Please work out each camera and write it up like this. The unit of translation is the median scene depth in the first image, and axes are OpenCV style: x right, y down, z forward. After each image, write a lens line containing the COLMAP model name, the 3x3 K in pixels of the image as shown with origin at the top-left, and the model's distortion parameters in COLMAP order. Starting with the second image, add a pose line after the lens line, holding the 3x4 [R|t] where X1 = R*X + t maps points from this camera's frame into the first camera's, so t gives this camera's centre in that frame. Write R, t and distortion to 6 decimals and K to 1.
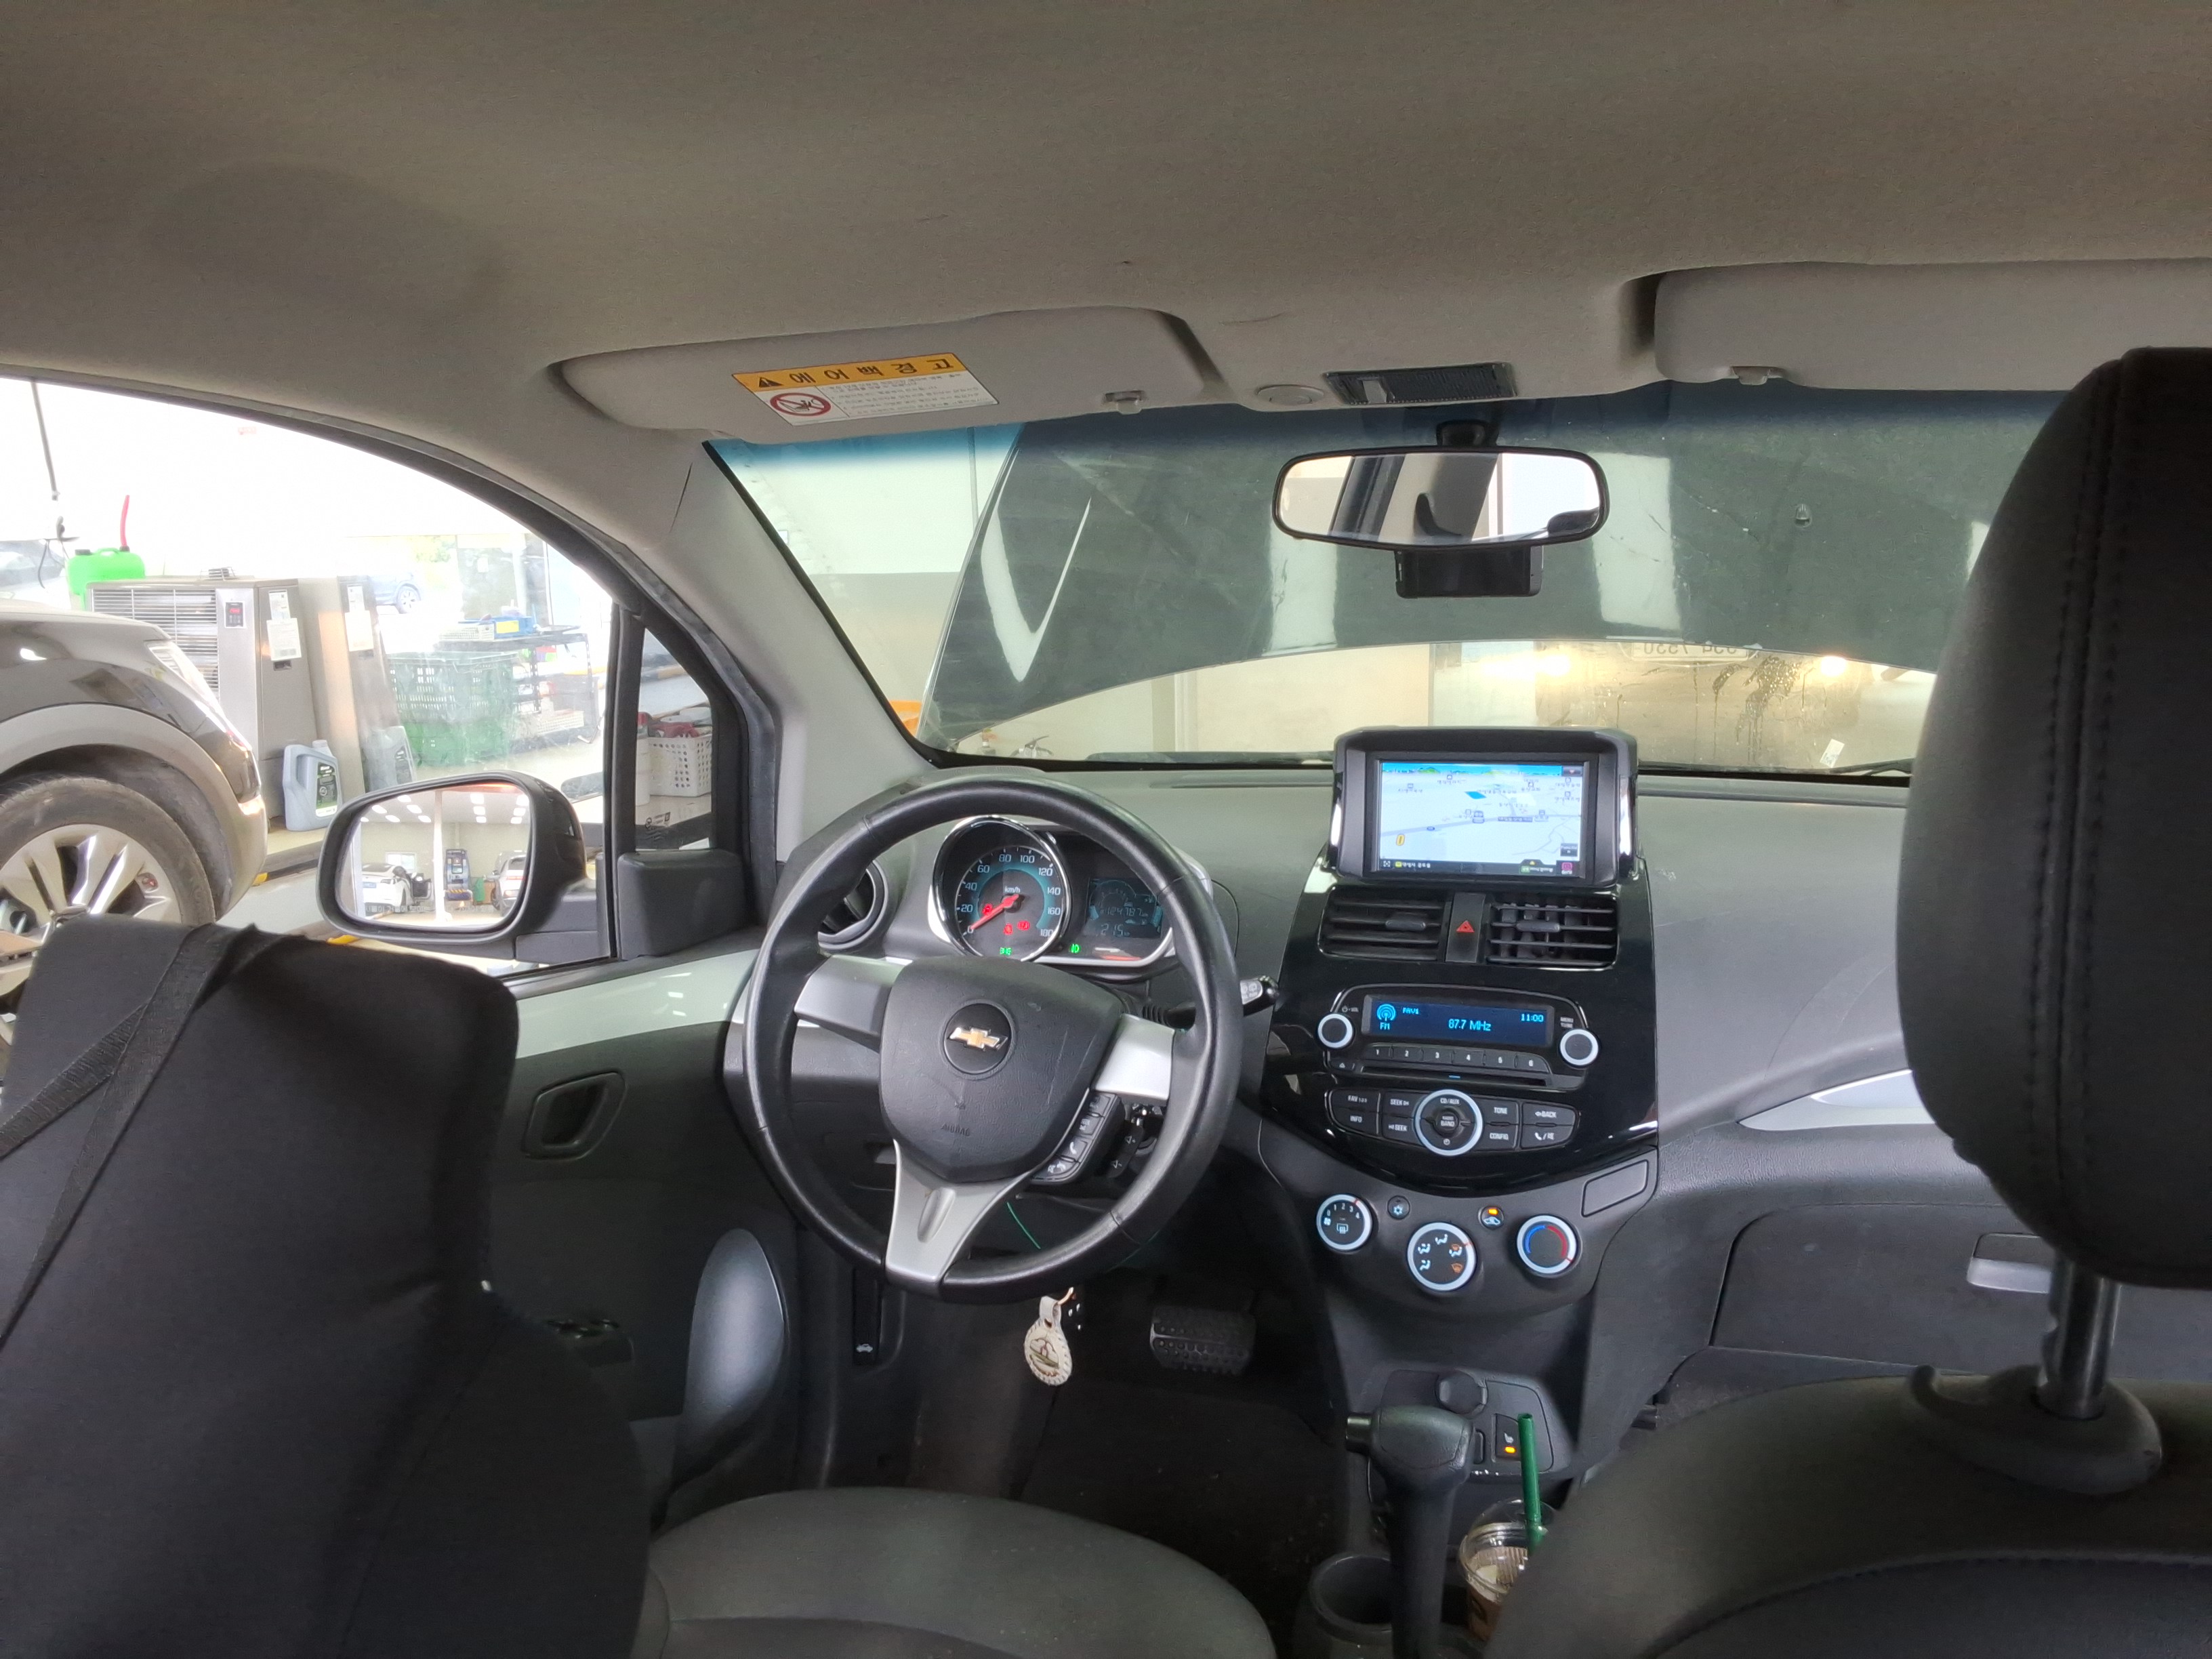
lens RADIAL K [[1807.7, 0, 1105.4], [0, 1807.7, 826.8], [0, 0, 1]] dist [0.016566, 0.001184]
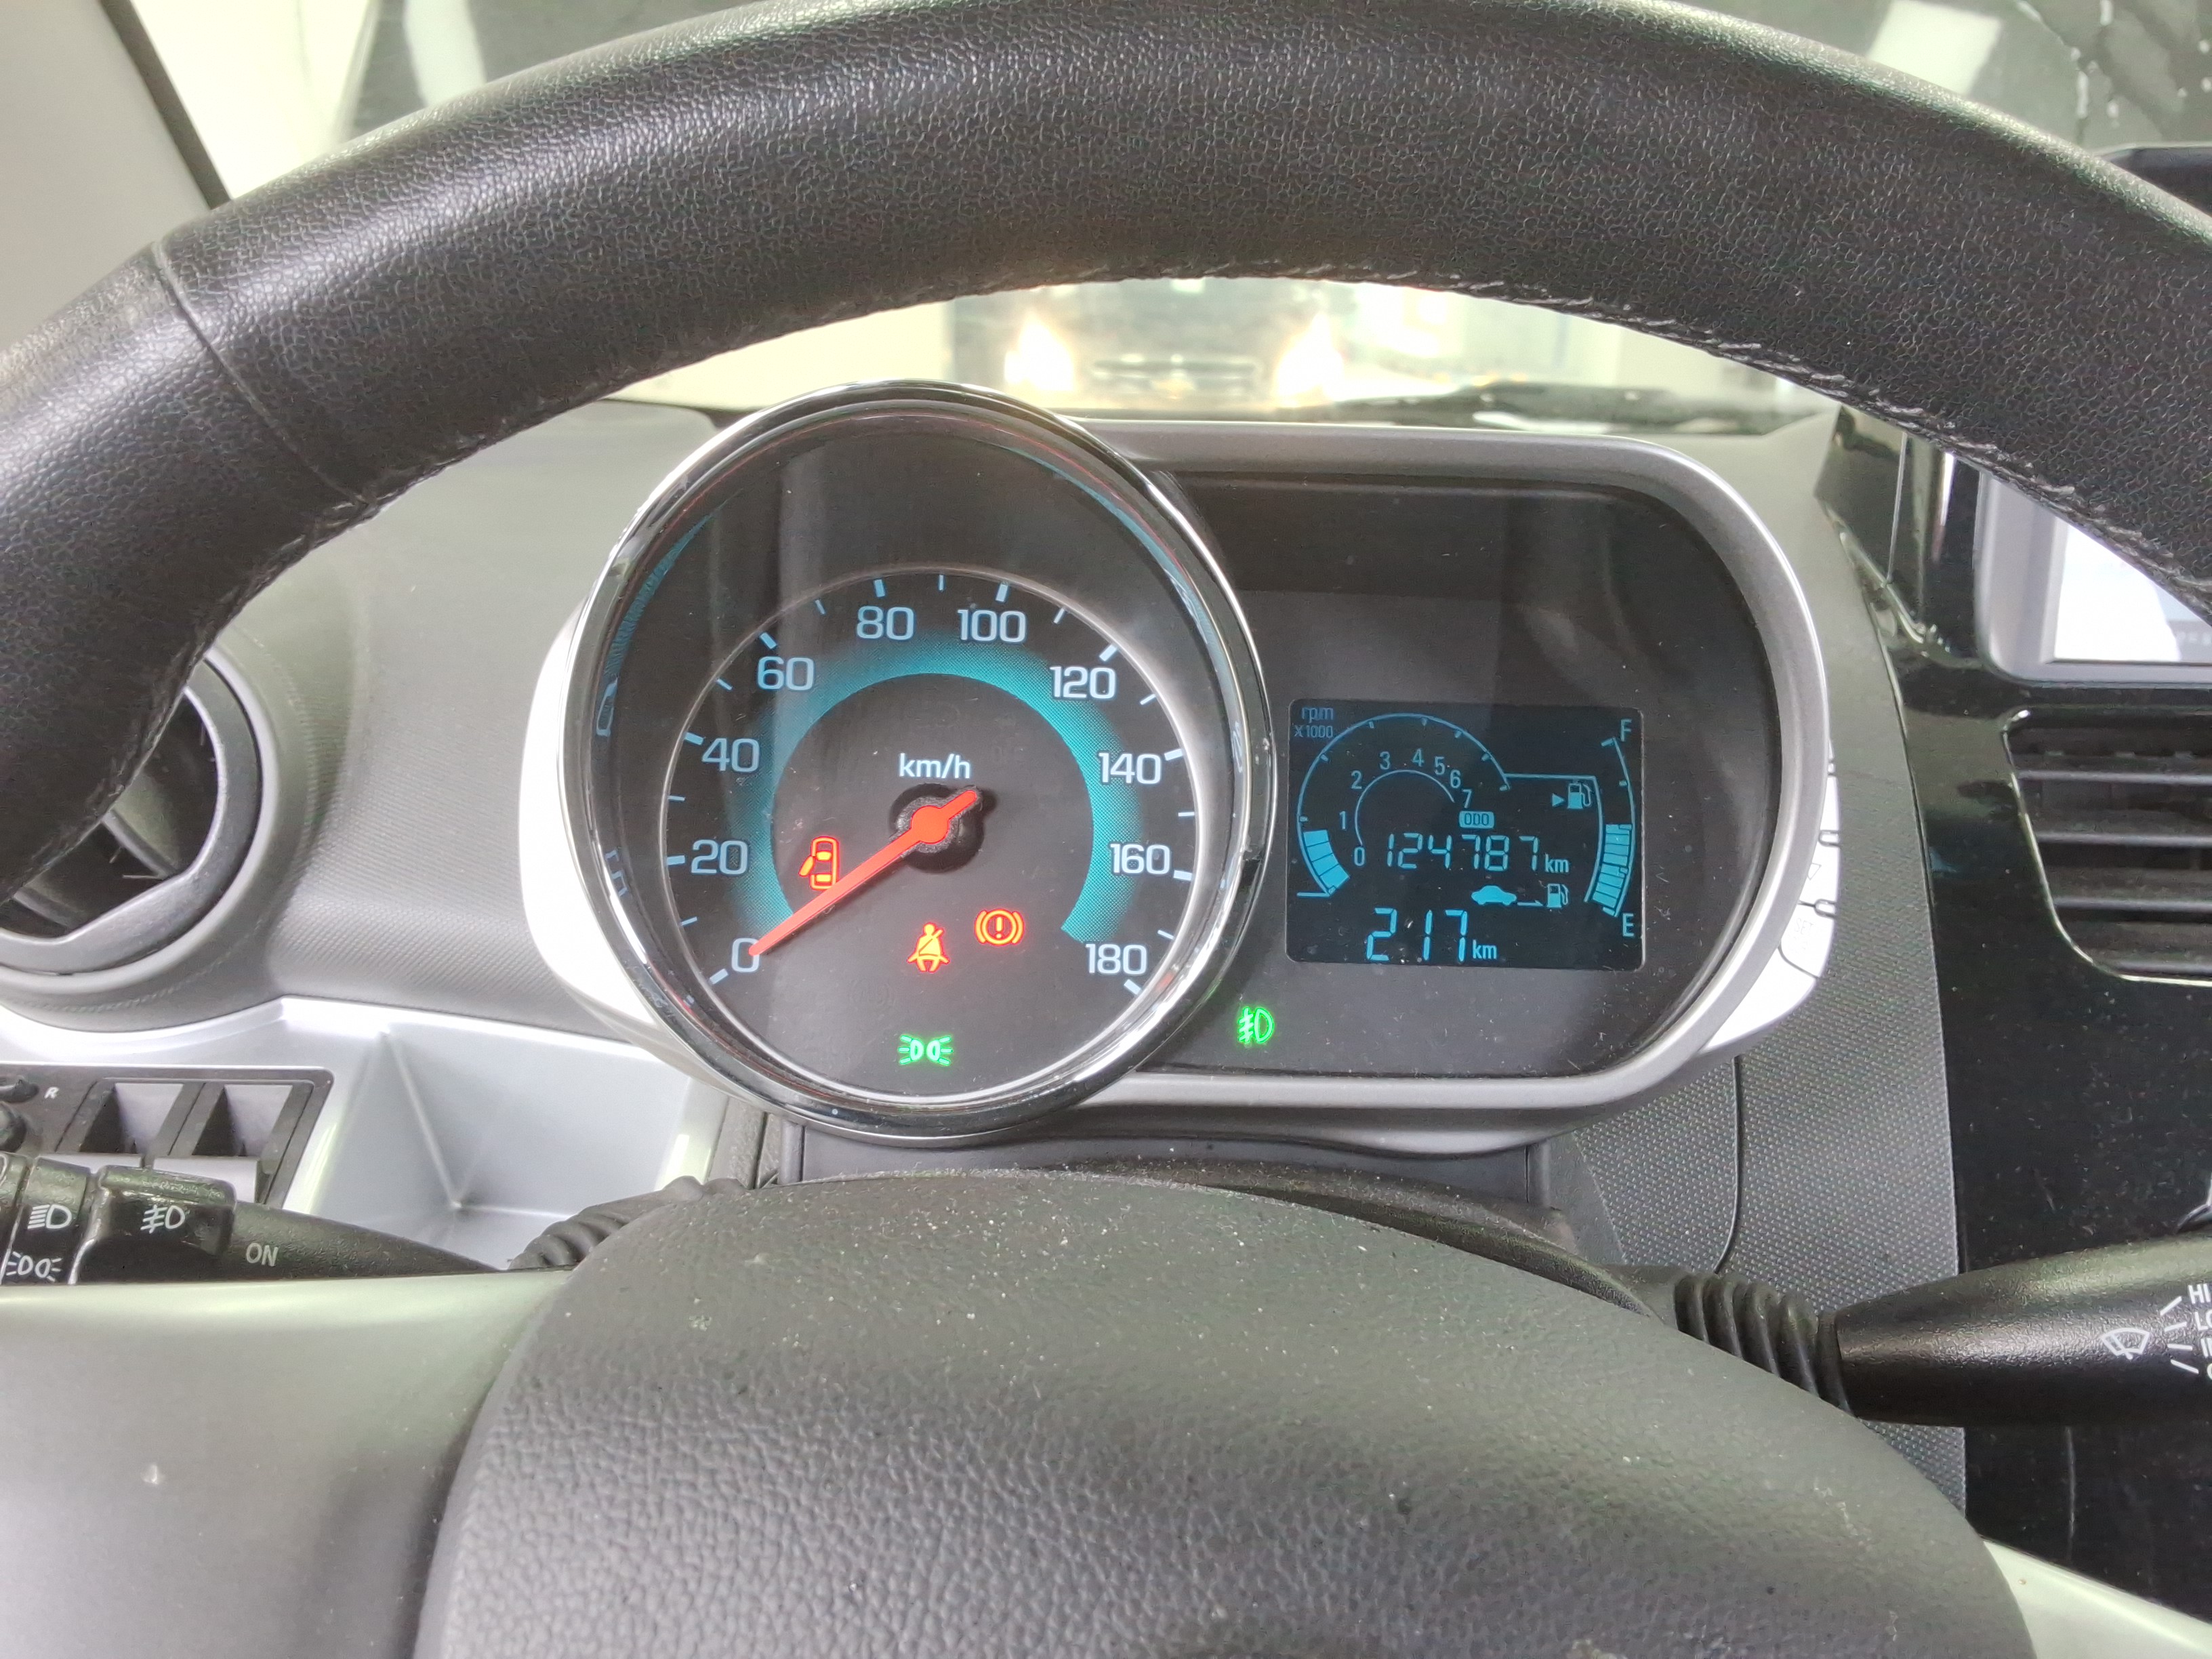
lens RADIAL K [[1807.7, 0, 1107.1], [0, 1807.7, 829.9], [0, 0, 1]] dist [0.016566, 0.001184]
pose [[0.944054, -0.041354, 0.327189, -0.102698], [0.006175, 0.994150, 0.107834, 0.018852], [-0.329734, -0.099781, 0.938786, 0.780799]]
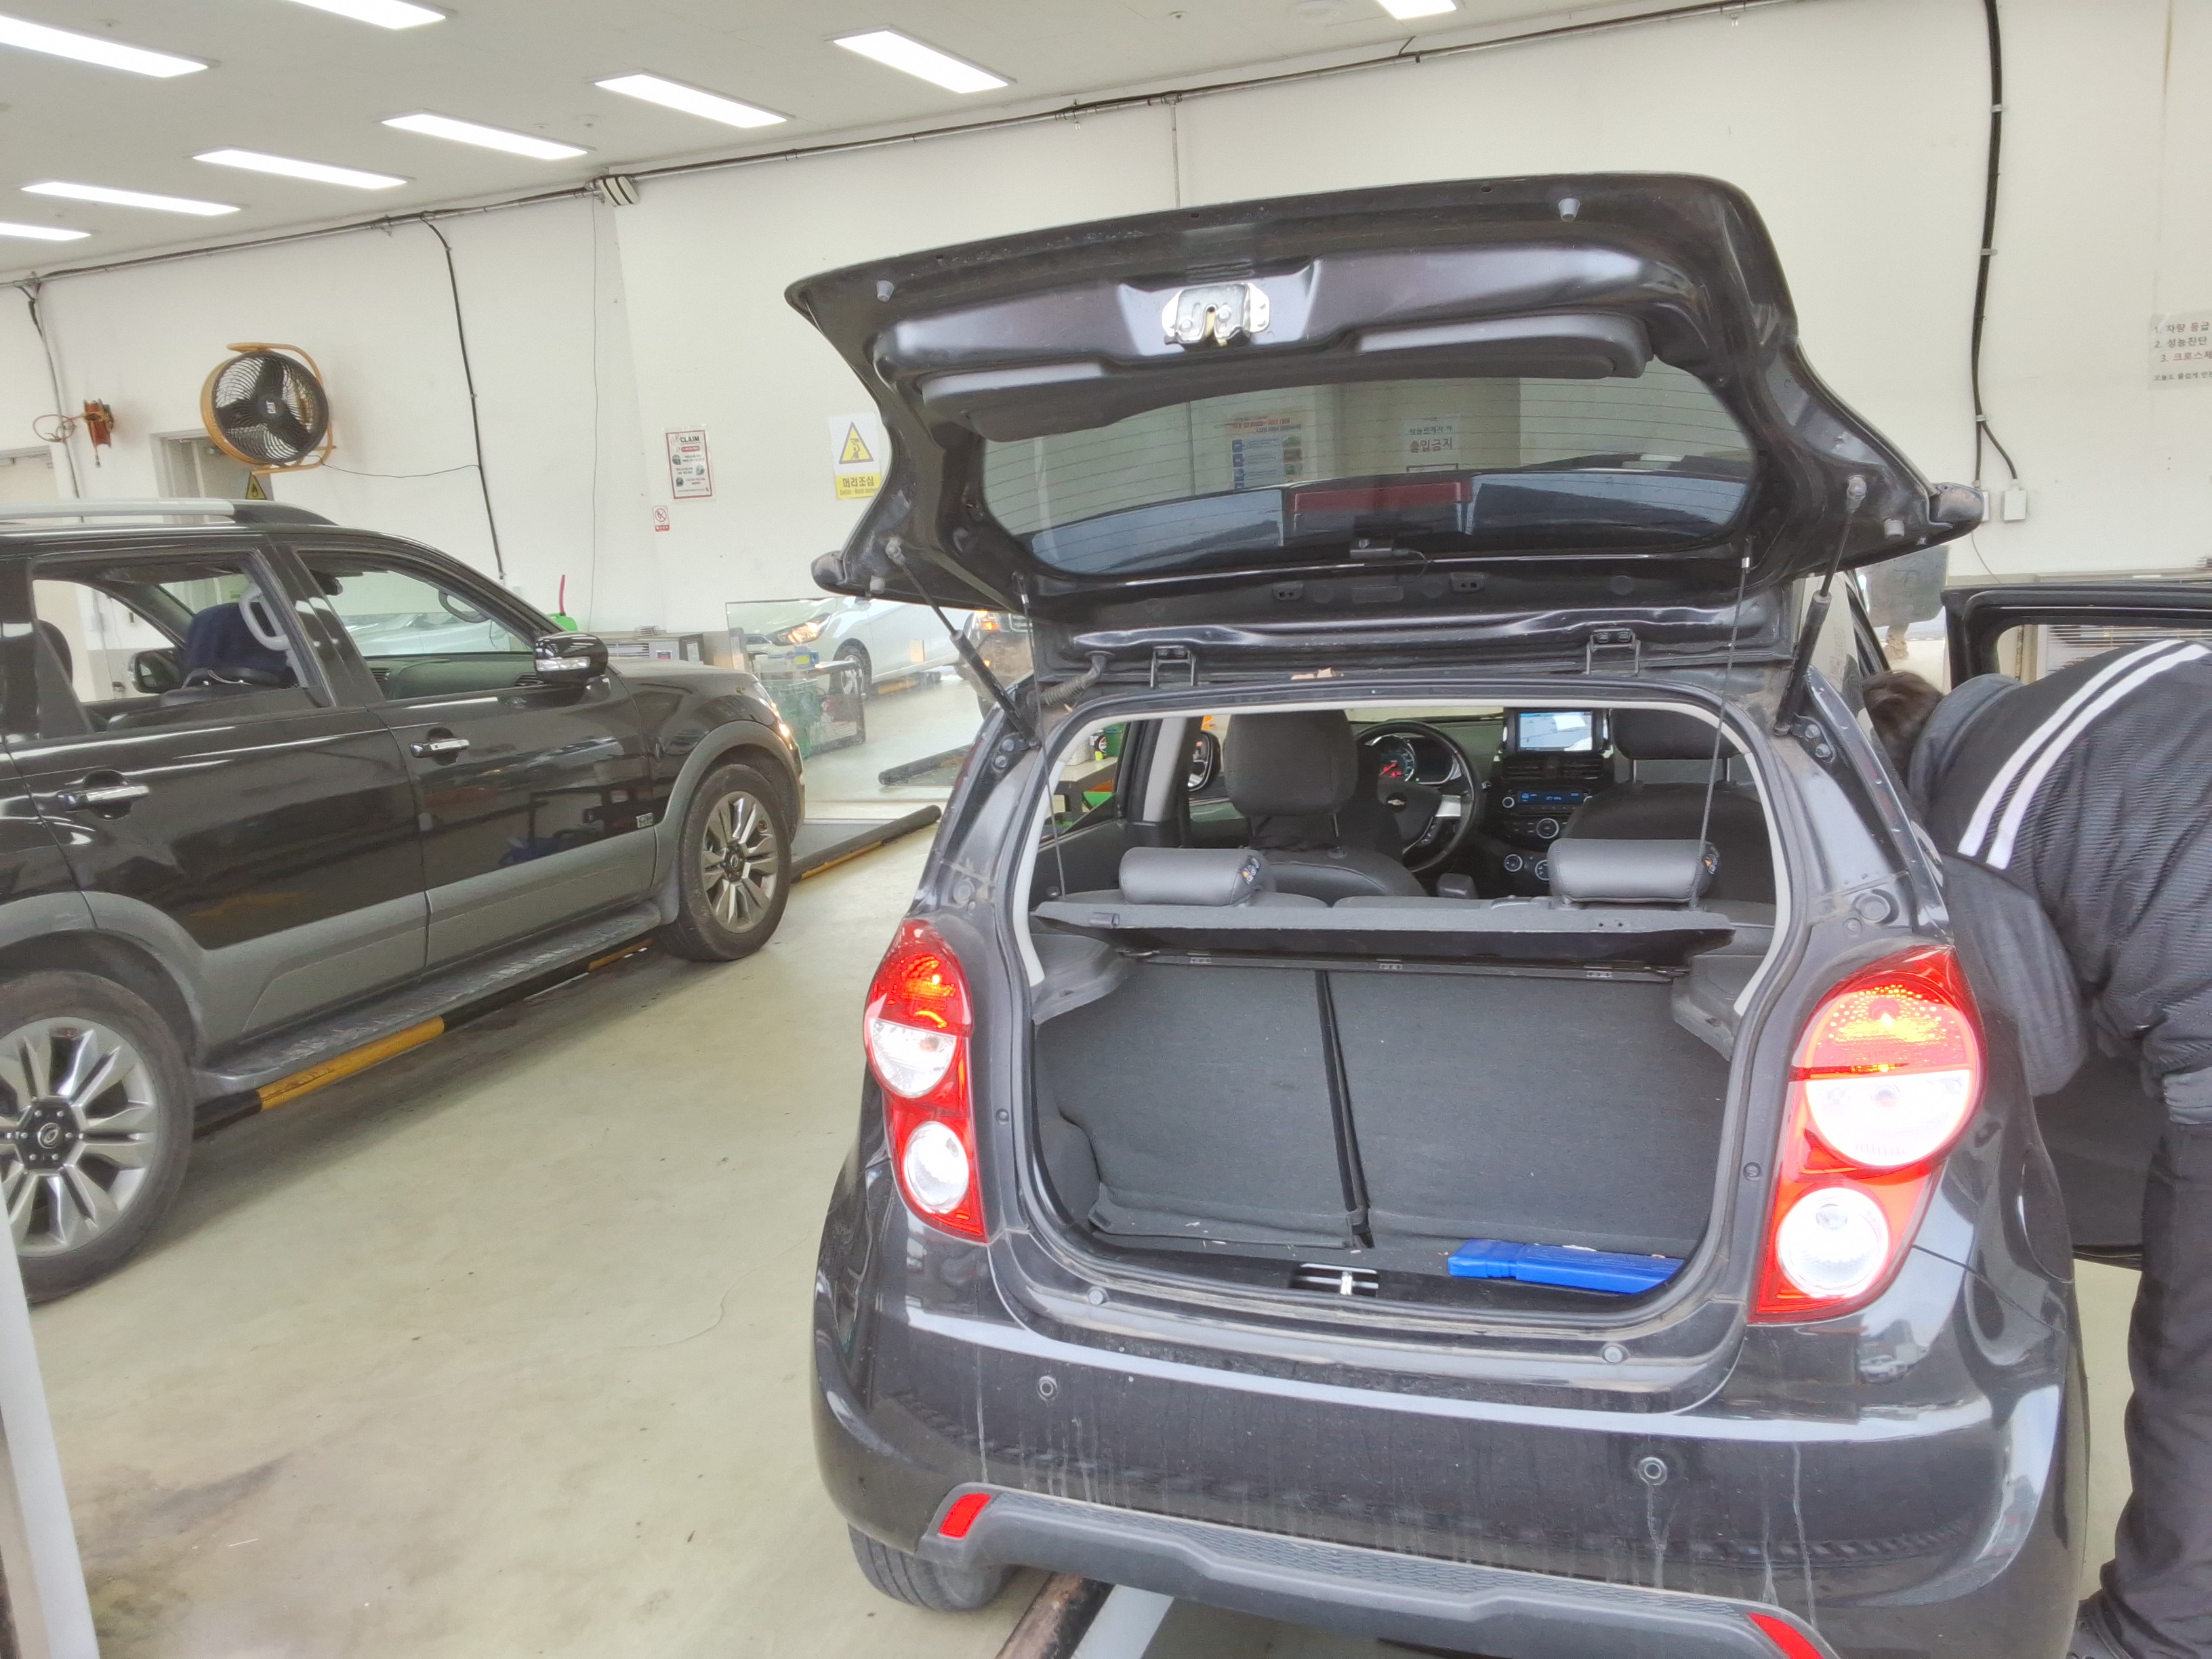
lens RADIAL K [[1807.7, 0, 1106.2], [0, 1807.7, 833.1], [0, 0, 1]] dist [0.016566, 0.001184]
pose [[0.998138, -0.028227, -0.054066, -0.386364], [0.028215, 0.999601, -0.000978, 0.150621], [0.054072, -0.000549, 0.998537, -2.076376]]
